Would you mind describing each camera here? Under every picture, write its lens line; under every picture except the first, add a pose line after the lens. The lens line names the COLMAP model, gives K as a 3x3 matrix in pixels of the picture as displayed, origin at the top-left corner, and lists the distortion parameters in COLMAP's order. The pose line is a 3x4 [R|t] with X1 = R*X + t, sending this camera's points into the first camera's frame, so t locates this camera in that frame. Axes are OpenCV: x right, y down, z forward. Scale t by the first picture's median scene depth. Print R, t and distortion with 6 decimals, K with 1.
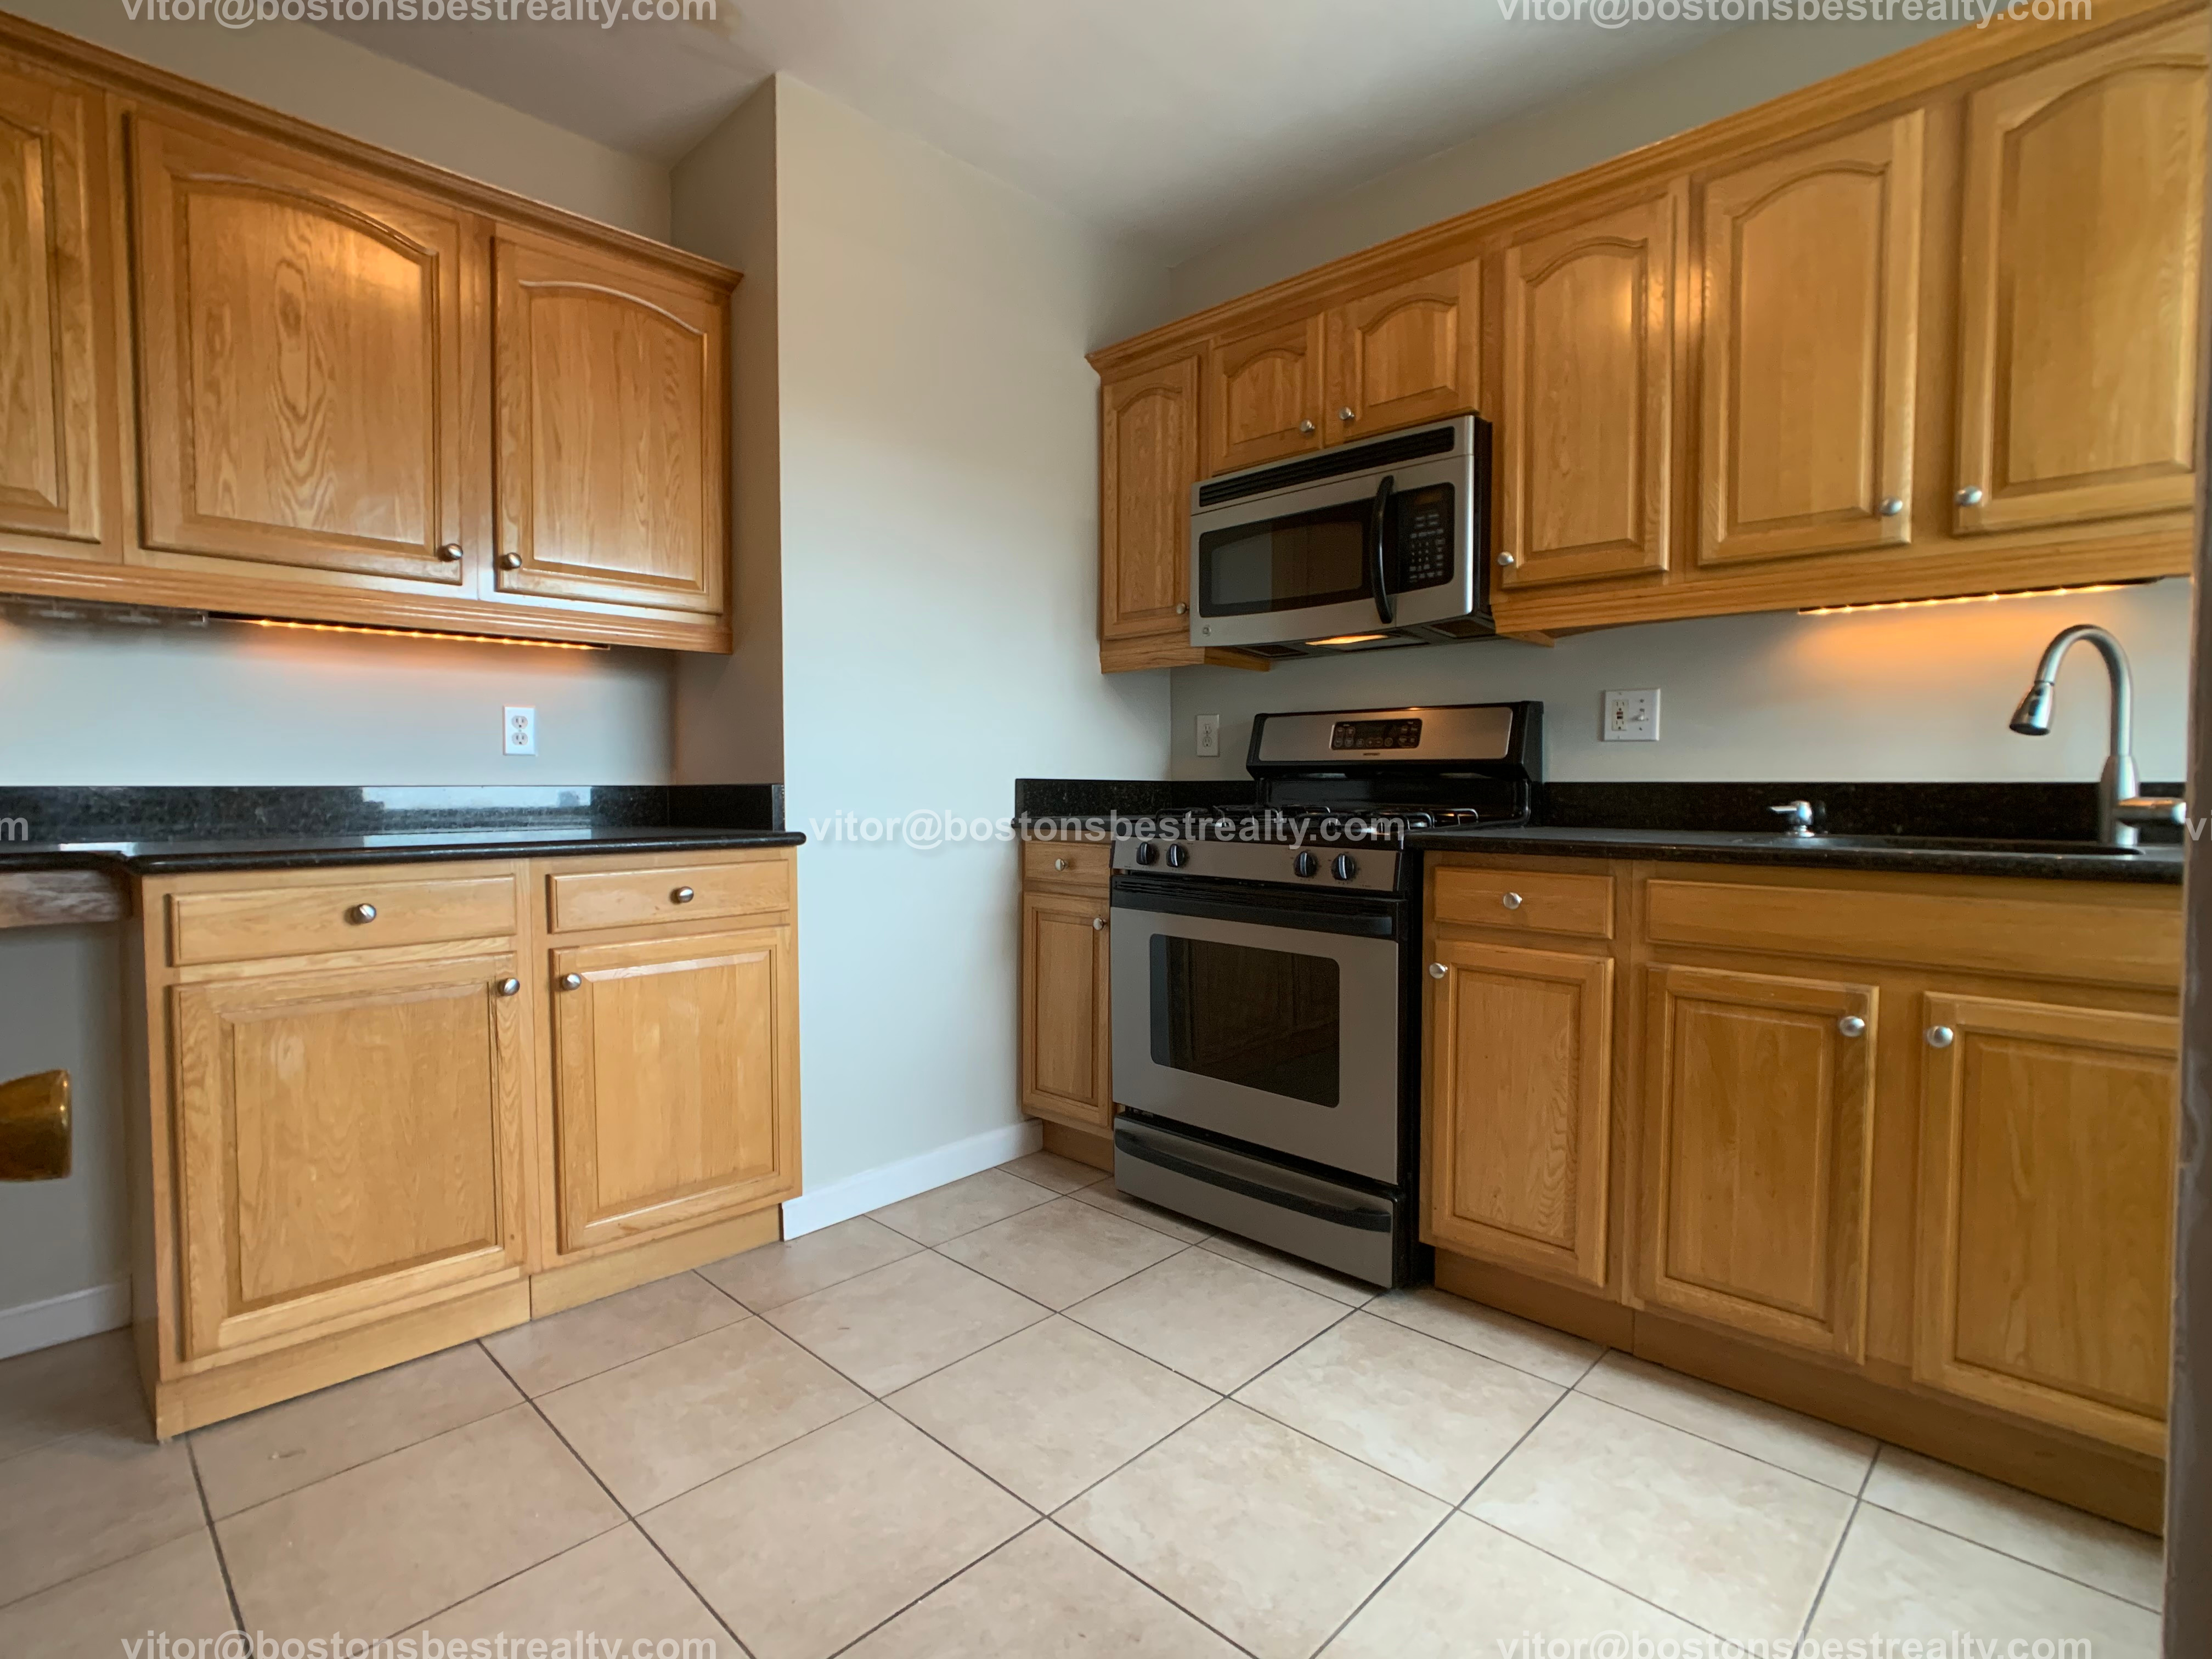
lens RADIAL K [[1089.4, 0, 1132.0], [0, 1089.4, 829.8], [0, 0, 1]] dist [-0.001508, -0.000184]
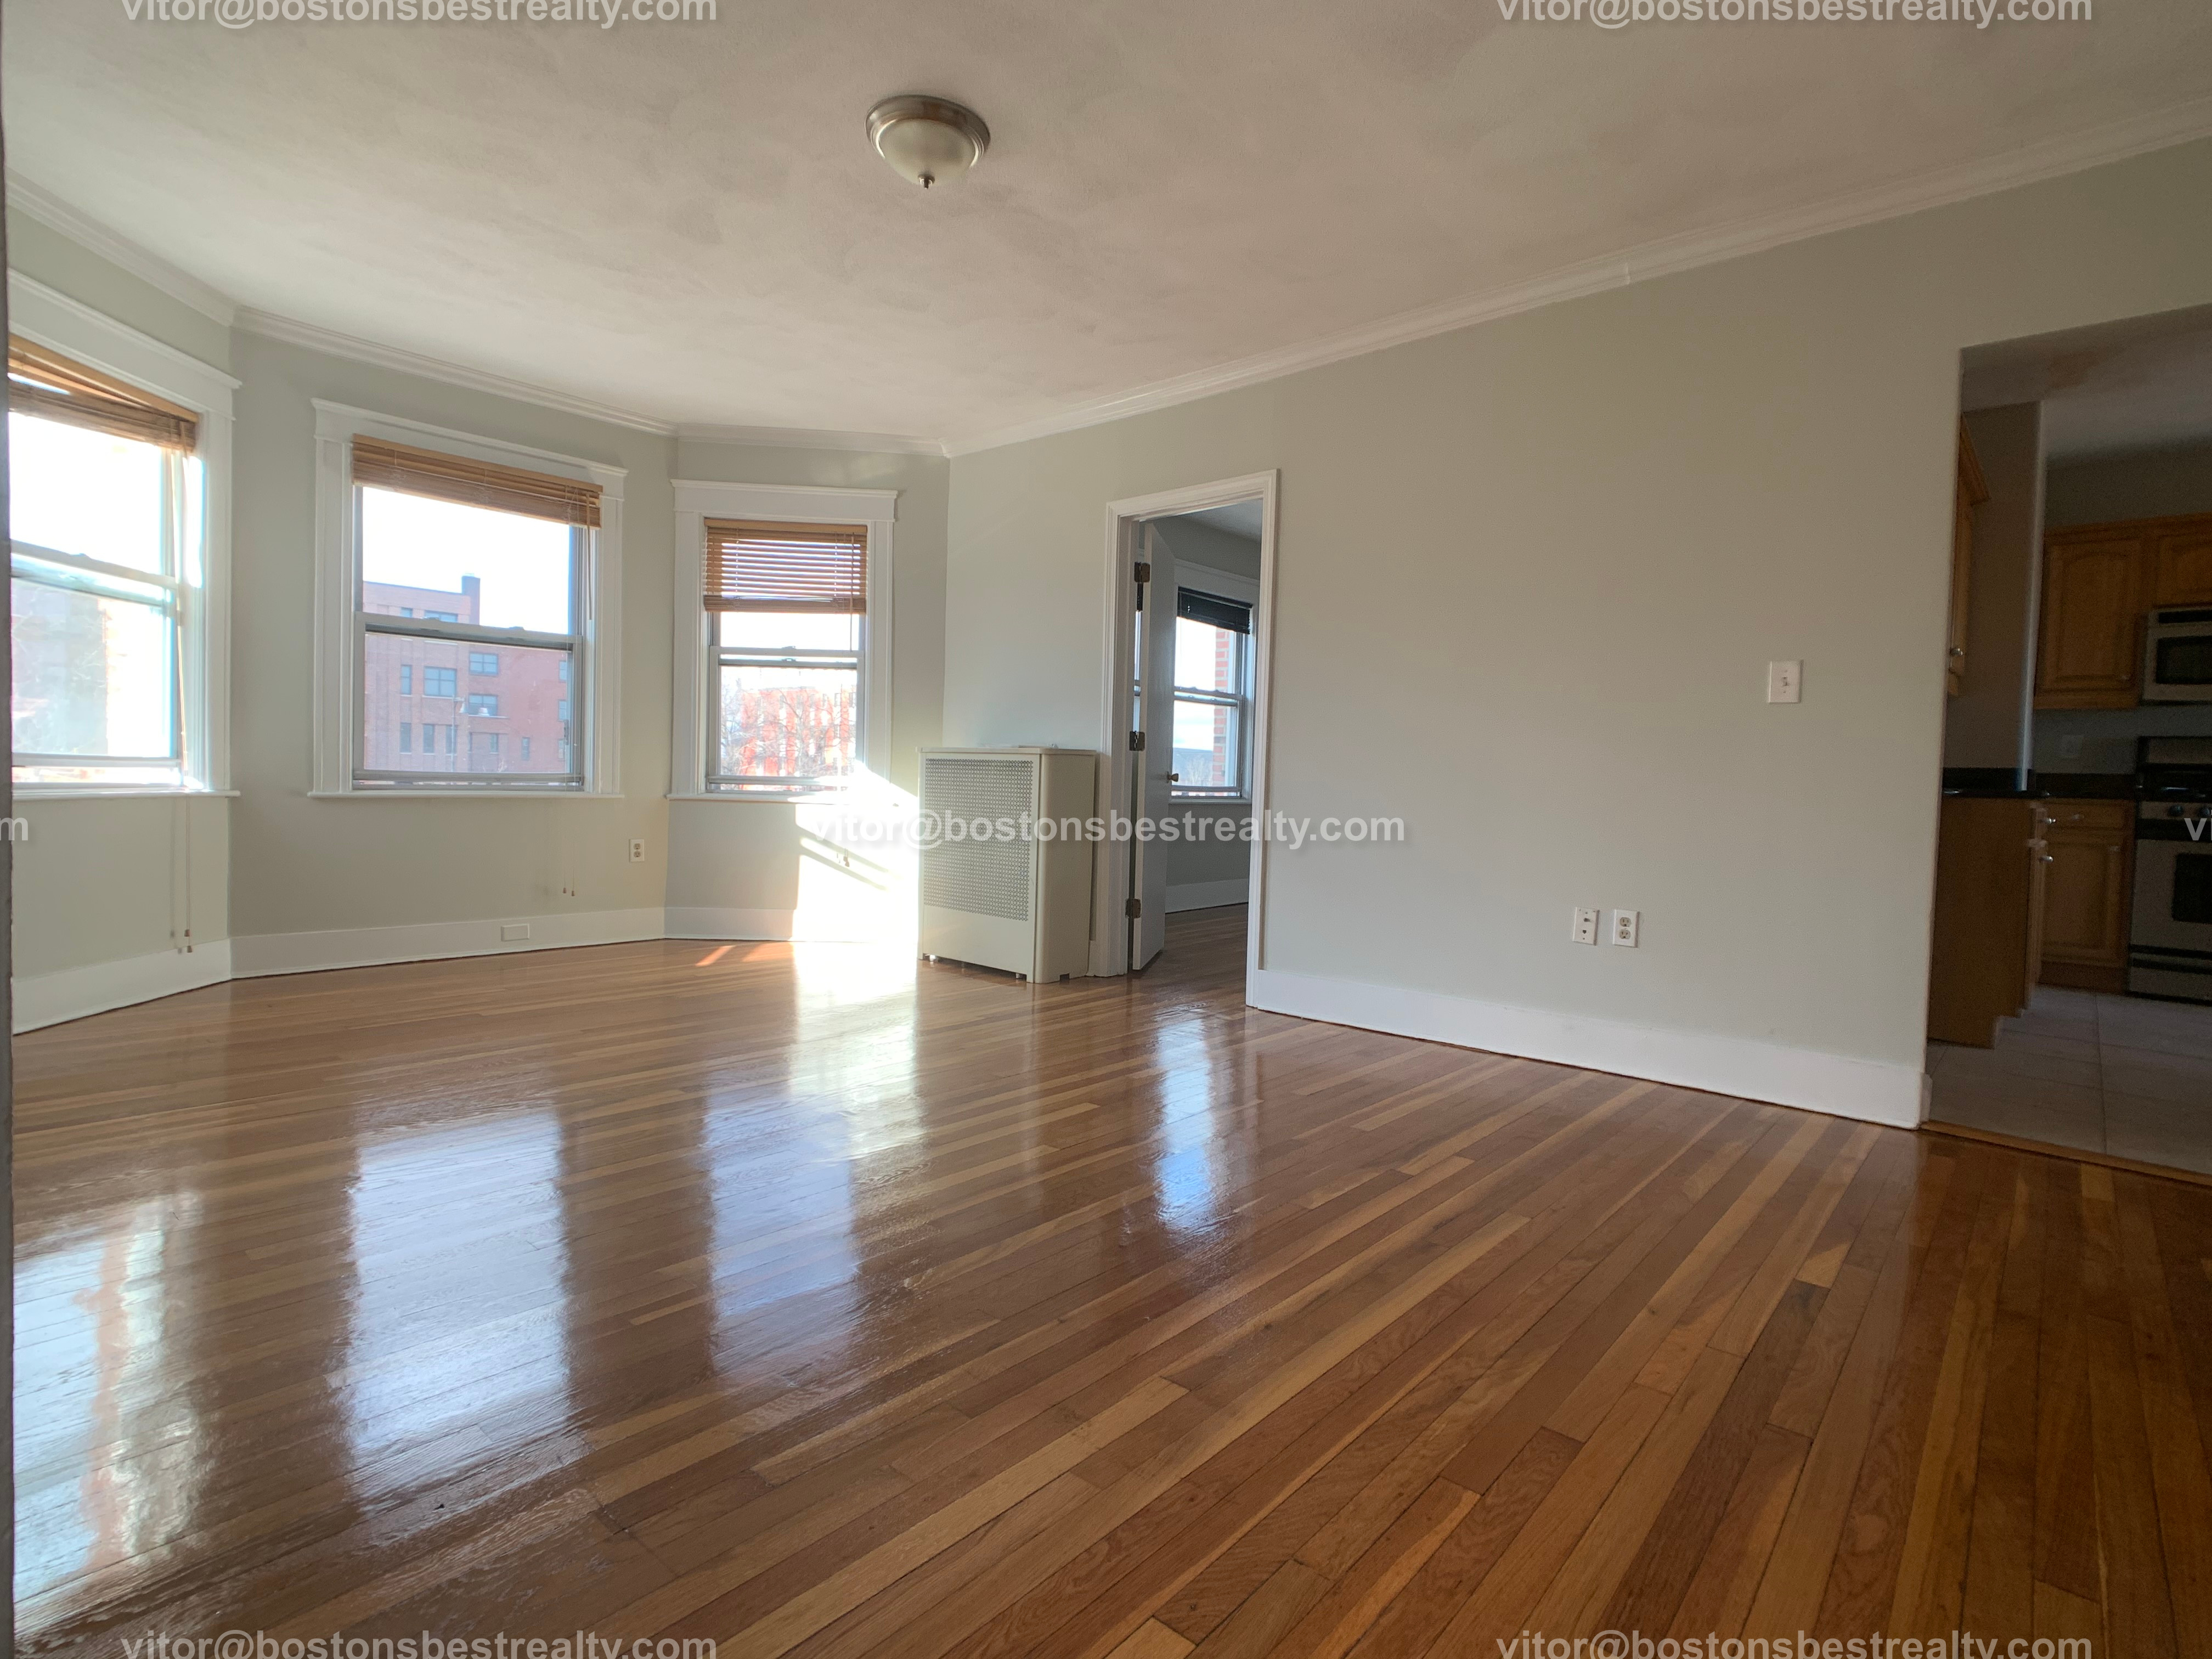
lens RADIAL K [[1106.8, 0, 1114.1], [0, 1106.8, 823.0], [0, 0, 1]] dist [-0.021742, 0.015059]
pose [[0.998688, 0.030595, 0.041069, -1.762149], [-0.030399, 0.999523, -0.005400, 0.102035], [-0.041215, 0.004144, 0.999142, -0.775158]]
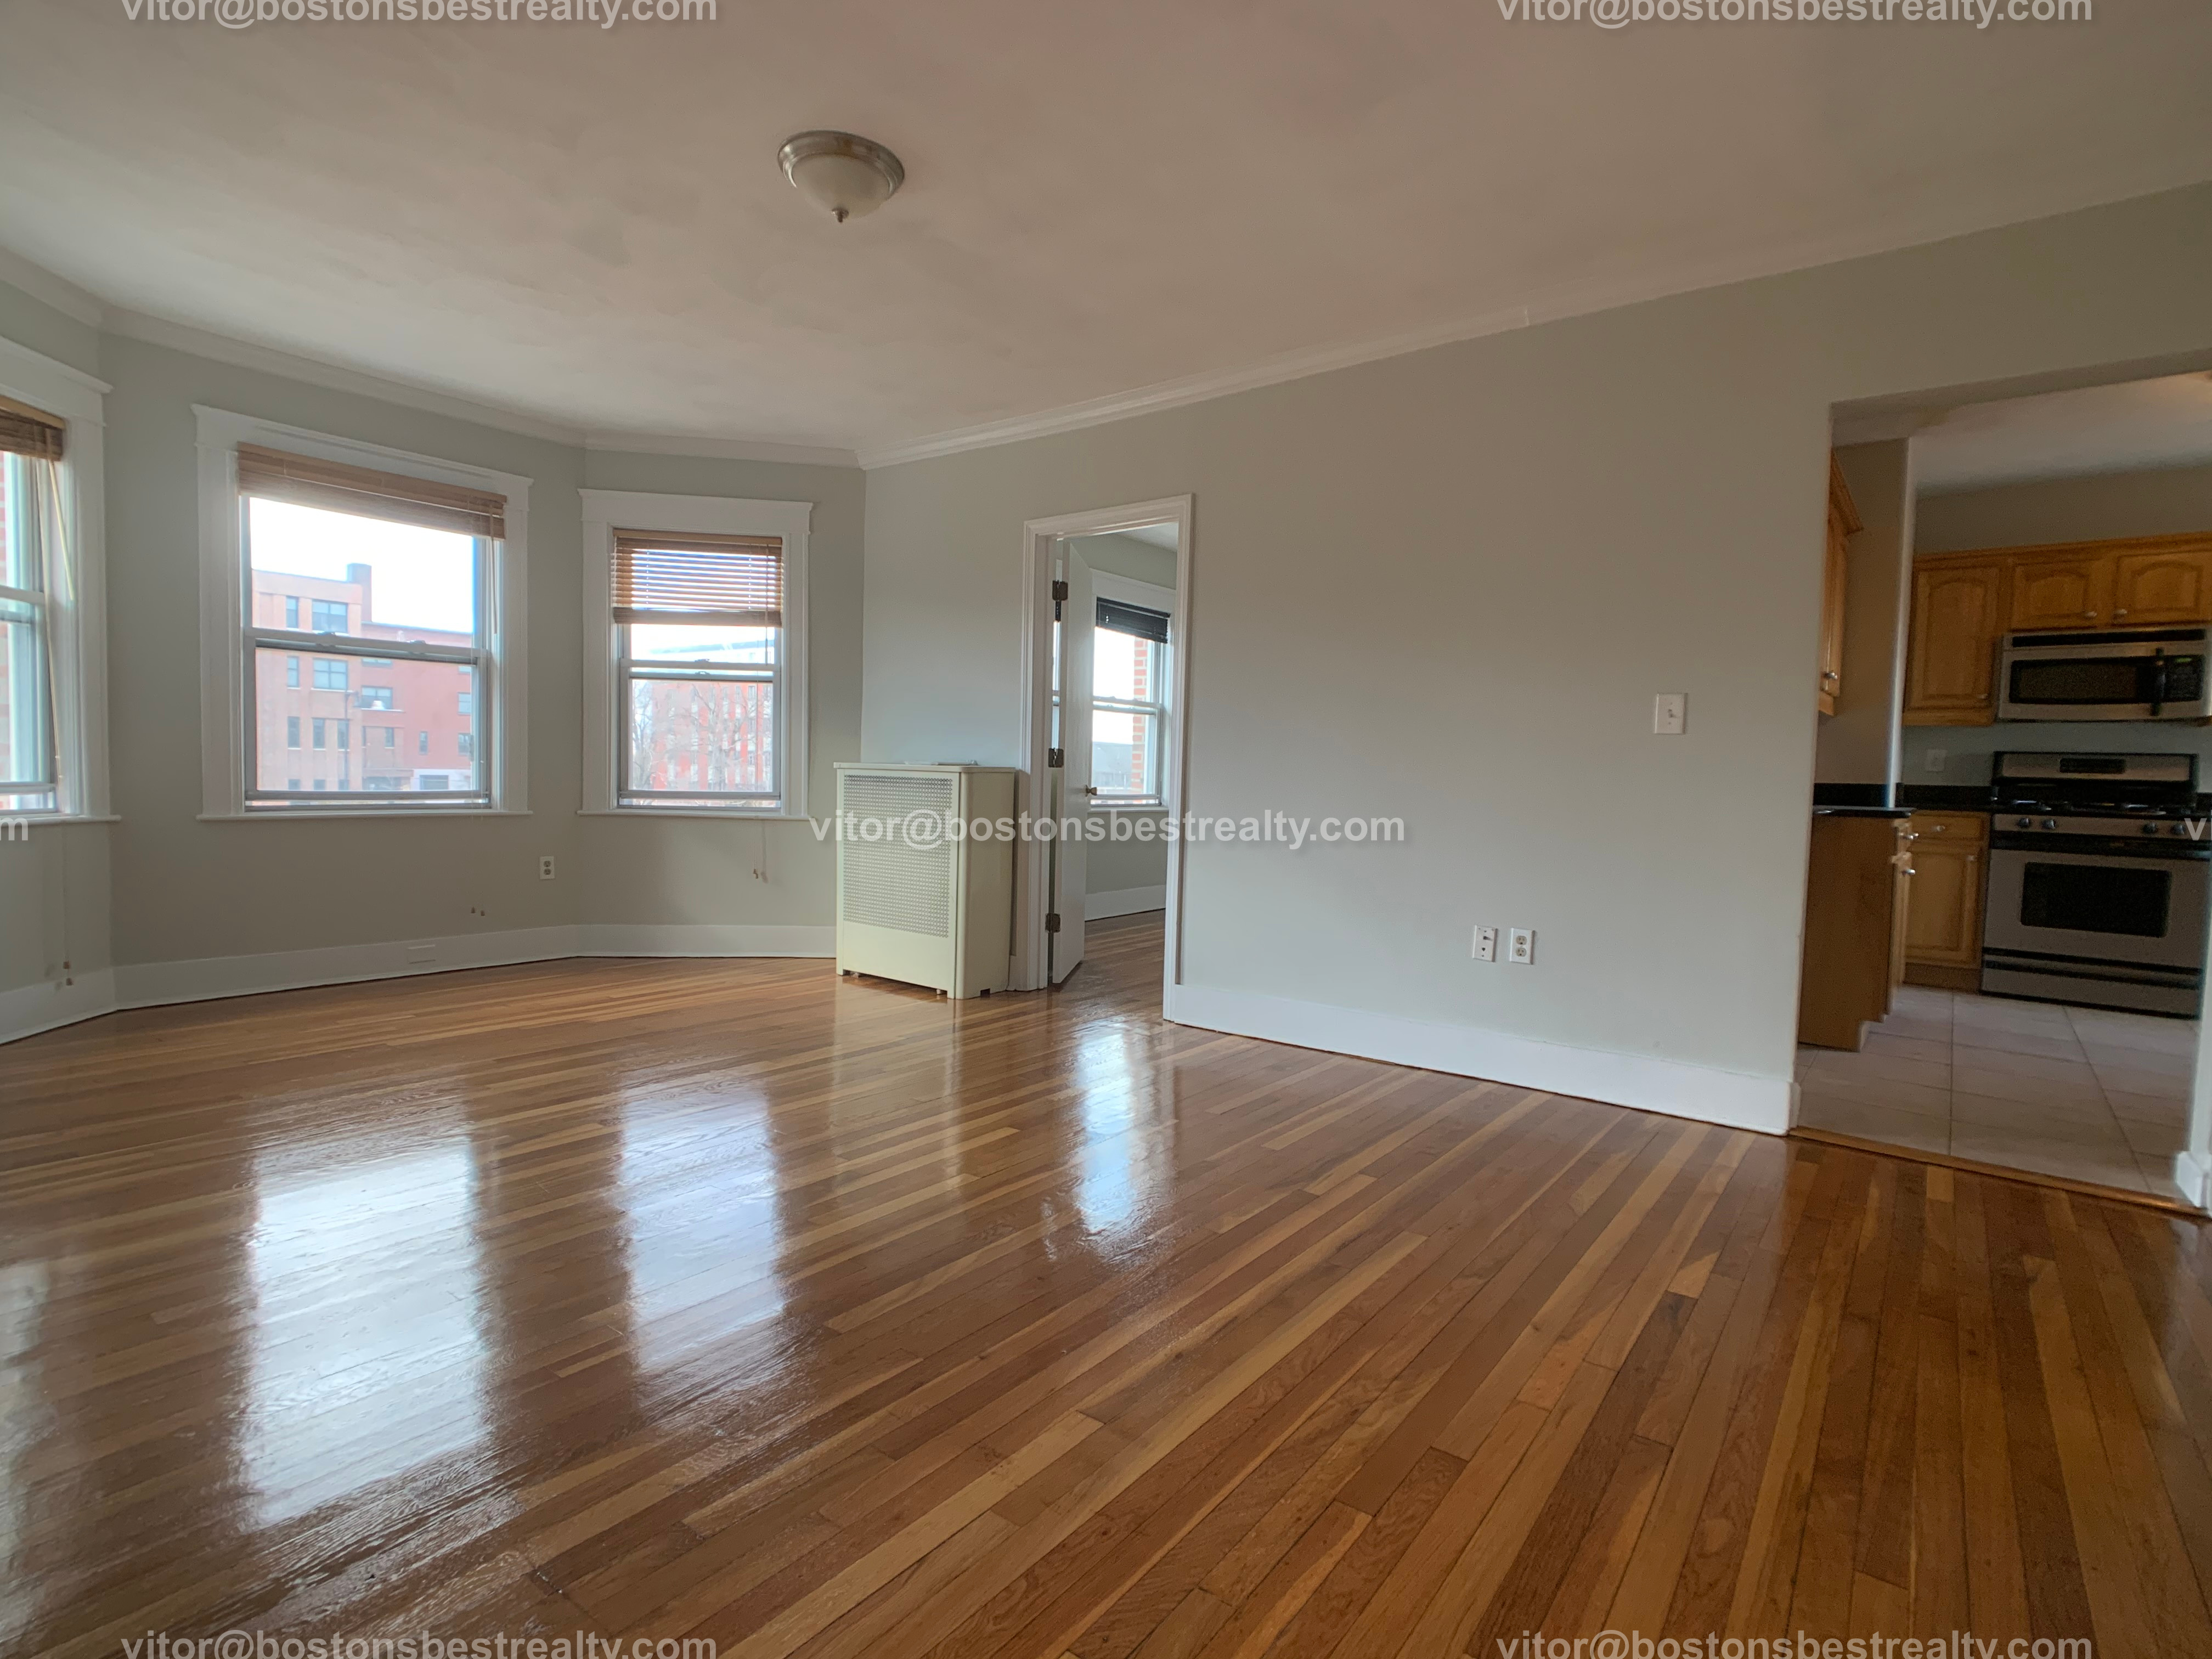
lens RADIAL K [[1107.9, 0, 1107.0], [0, 1107.9, 832.2], [0, 0, 1]] dist [-0.012959, 0.008613]
pose [[0.994100, 0.024318, 0.105710, -1.760816], [-0.025473, 0.999630, 0.009588, 0.059036], [-0.105437, -0.012224, 0.994351, -0.804601]]
